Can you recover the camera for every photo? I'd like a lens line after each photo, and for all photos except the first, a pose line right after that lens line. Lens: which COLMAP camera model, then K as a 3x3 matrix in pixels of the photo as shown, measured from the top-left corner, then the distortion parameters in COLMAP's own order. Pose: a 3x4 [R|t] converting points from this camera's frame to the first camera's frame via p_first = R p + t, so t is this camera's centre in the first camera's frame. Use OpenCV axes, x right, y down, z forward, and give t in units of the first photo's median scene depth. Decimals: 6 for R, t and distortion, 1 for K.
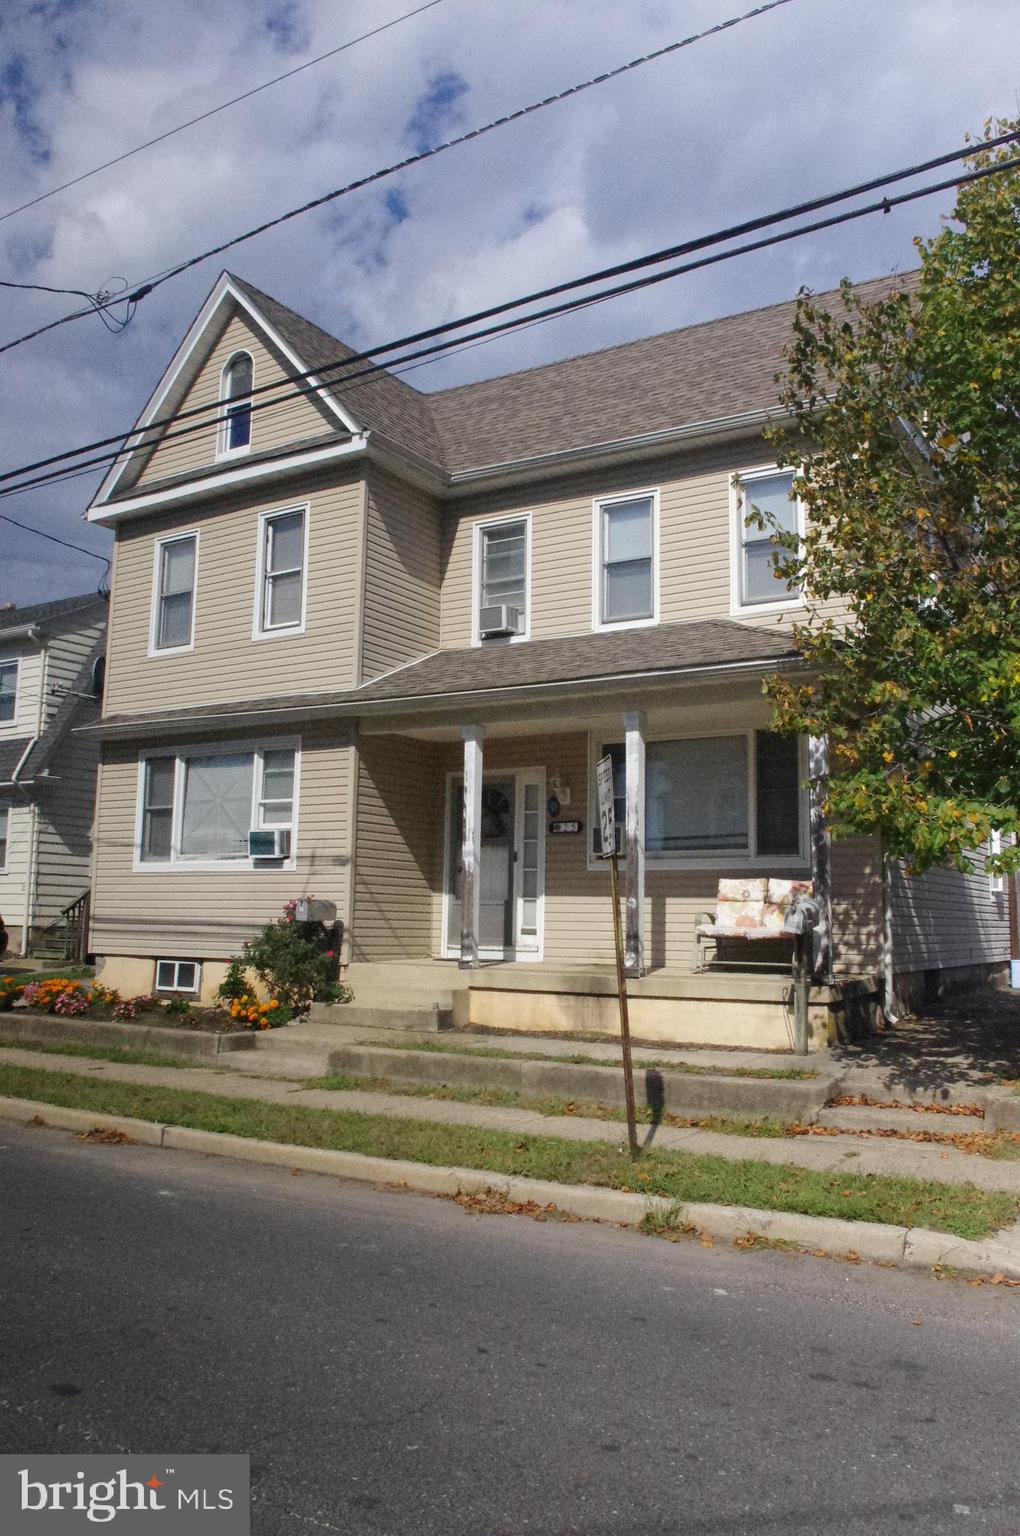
lens RADIAL K [[1207.2, 0, 510.0], [0, 1207.2, 768.0], [0, 0, 1]] dist [-0.075082, 0.011363]
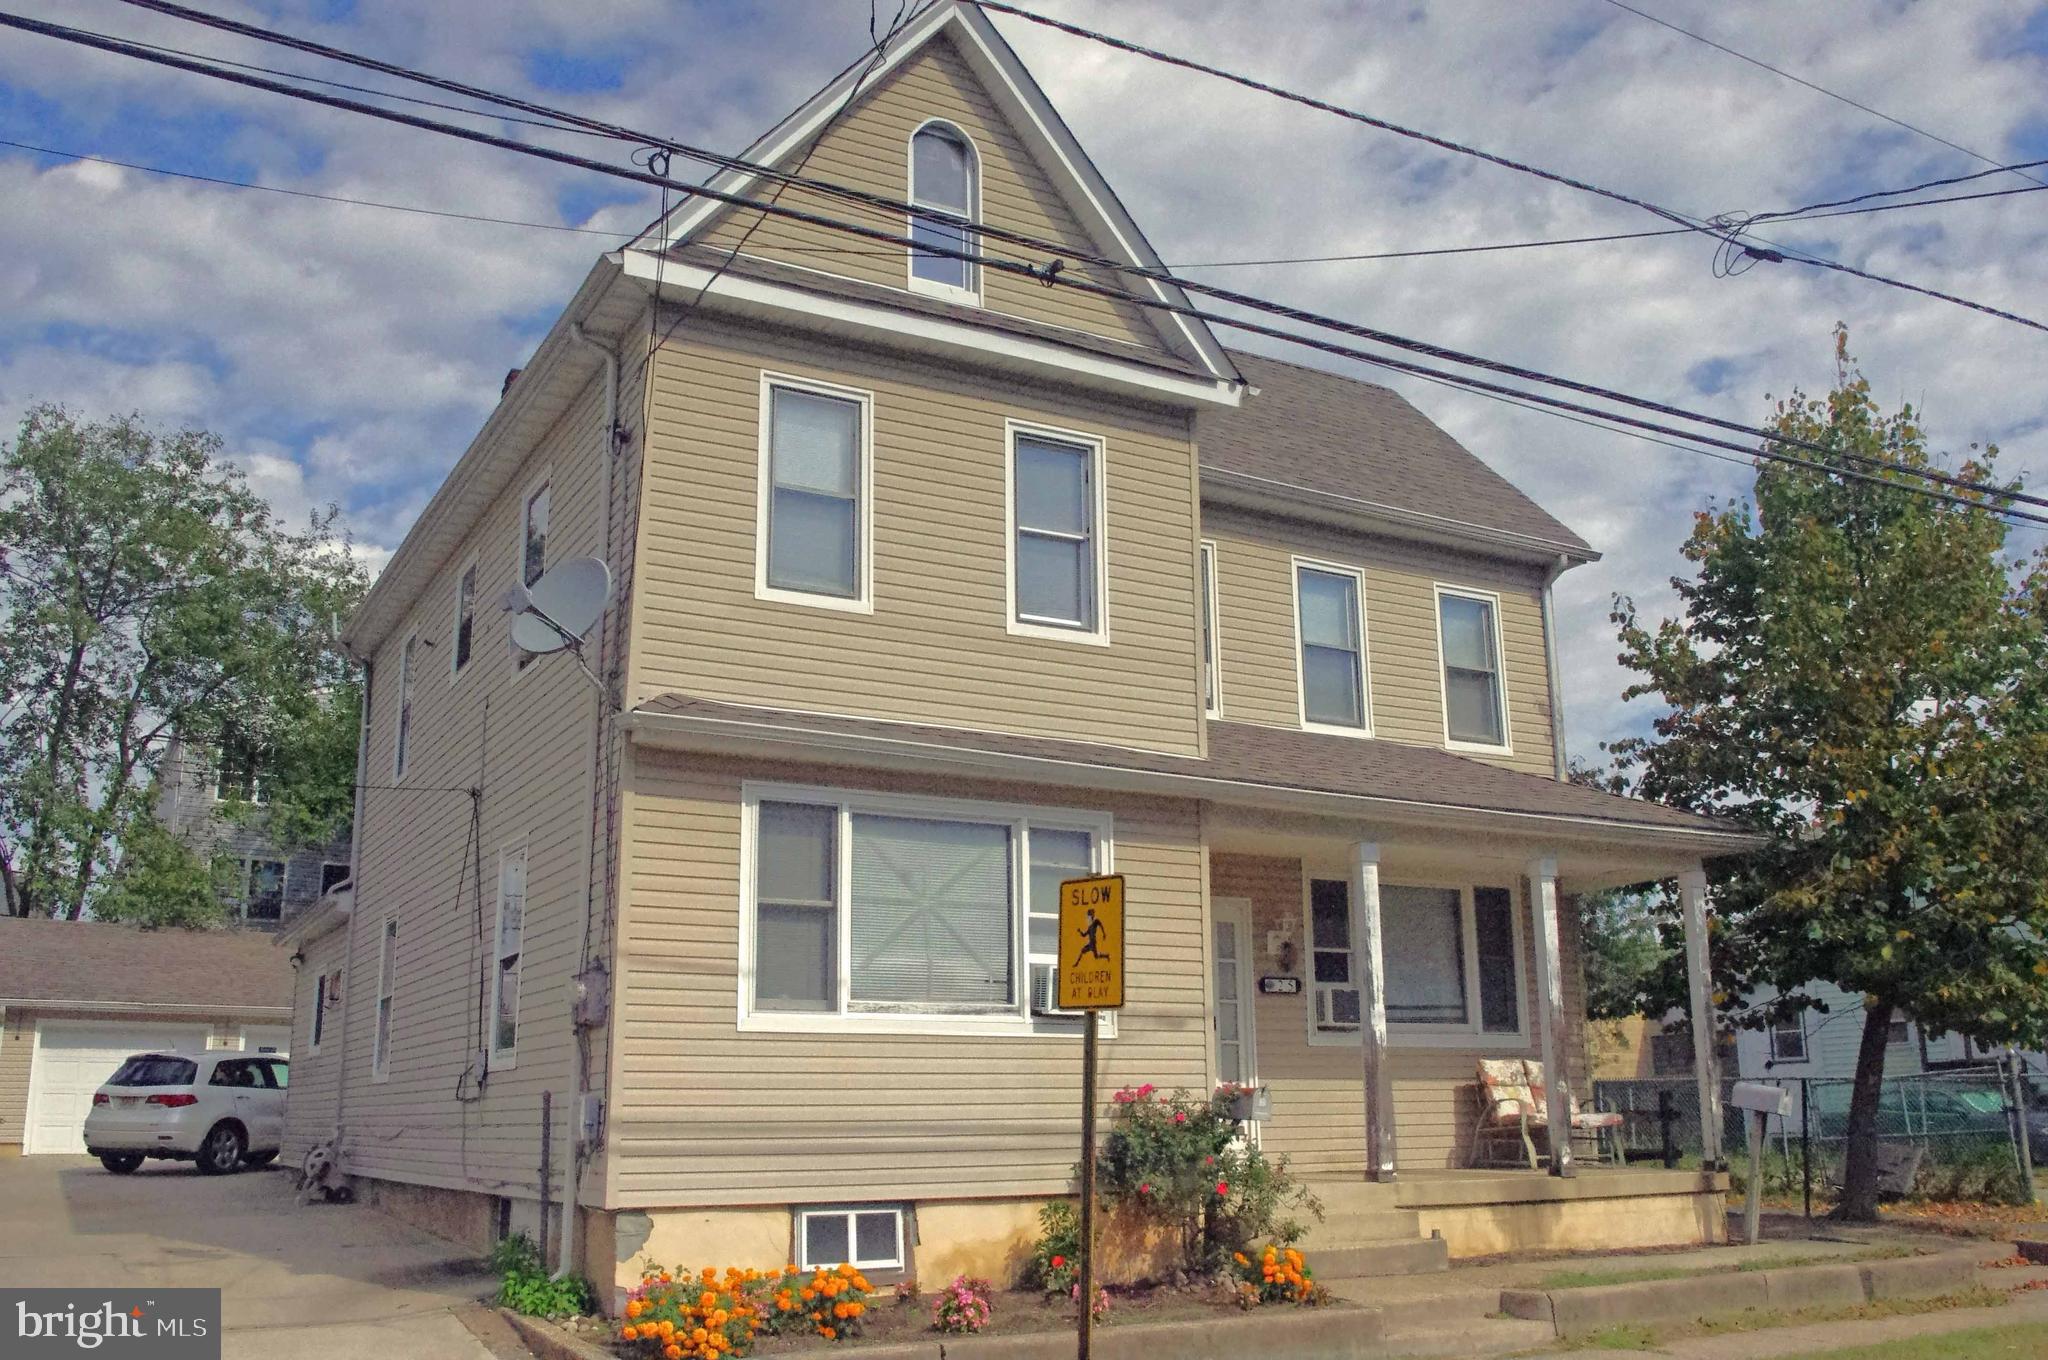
lens RADIAL K [[1812.2, 0, 1024.0], [0, 1812.2, 680.0], [0, 0, 1]] dist [-0.061687, 0.007682]
pose [[0.471493, 0.191084, 0.860919, -0.956615], [-0.094807, 0.981568, -0.165941, 0.060484], [-0.876759, -0.003381, 0.480918, 0.573316]]
